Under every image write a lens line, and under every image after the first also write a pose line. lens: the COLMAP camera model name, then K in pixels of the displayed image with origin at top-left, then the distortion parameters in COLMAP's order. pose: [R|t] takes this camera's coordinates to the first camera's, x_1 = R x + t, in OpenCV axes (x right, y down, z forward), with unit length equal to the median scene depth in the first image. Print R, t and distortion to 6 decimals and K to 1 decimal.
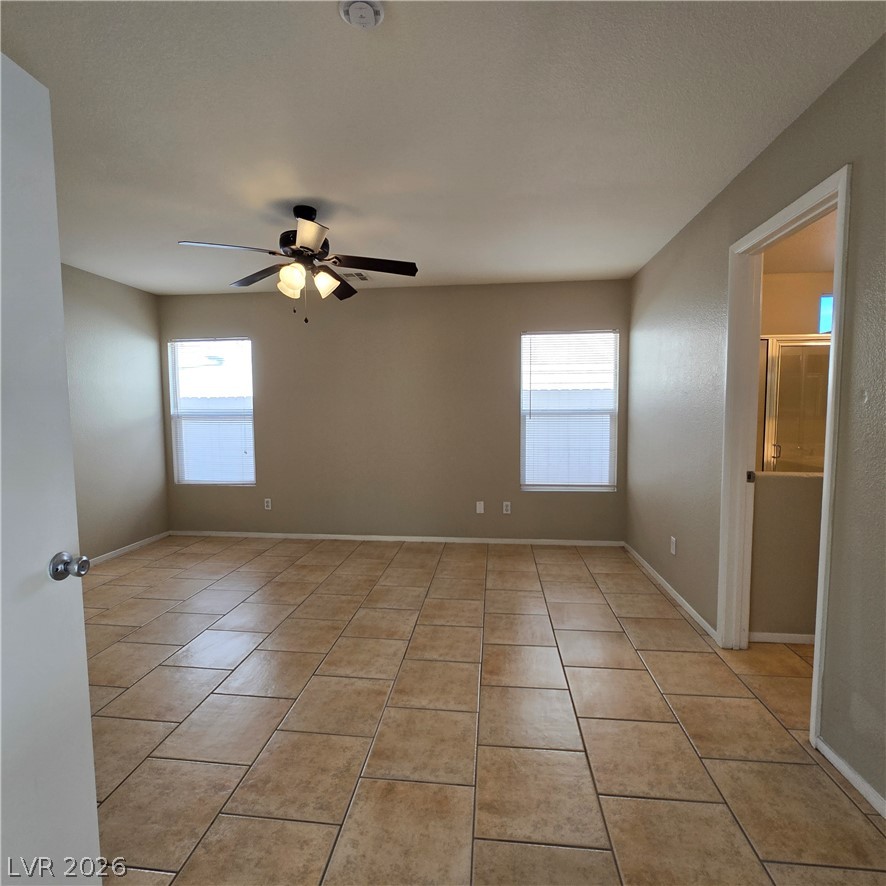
lens RADIAL K [[484.2, 0, 443.1], [0, 484.2, 443.3], [0, 0, 1]] dist [-0.008419, 0.002028]
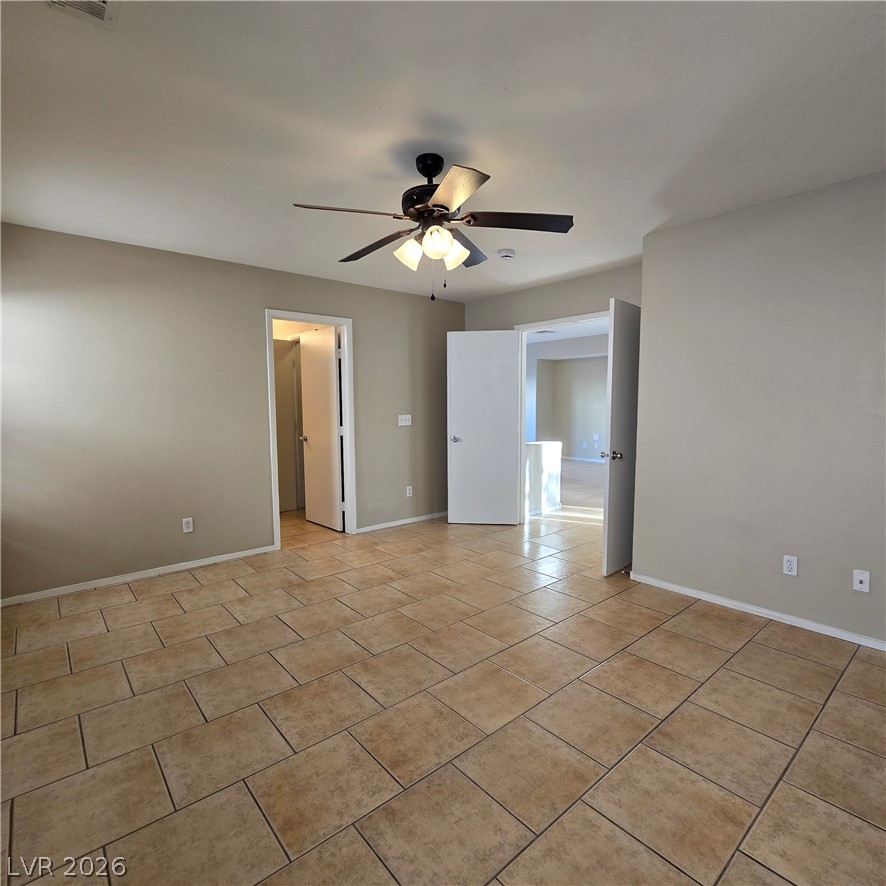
lens RADIAL K [[484.2, 0, 442.4], [0, 484.2, 443.1], [0, 0, 1]] dist [-0.008419, 0.002028]
pose [[-0.731997, -0.046757, 0.679702, -0.744421], [0.056364, 0.990067, 0.128807, -0.096050], [-0.678973, 0.132597, -0.722090, 1.391709]]
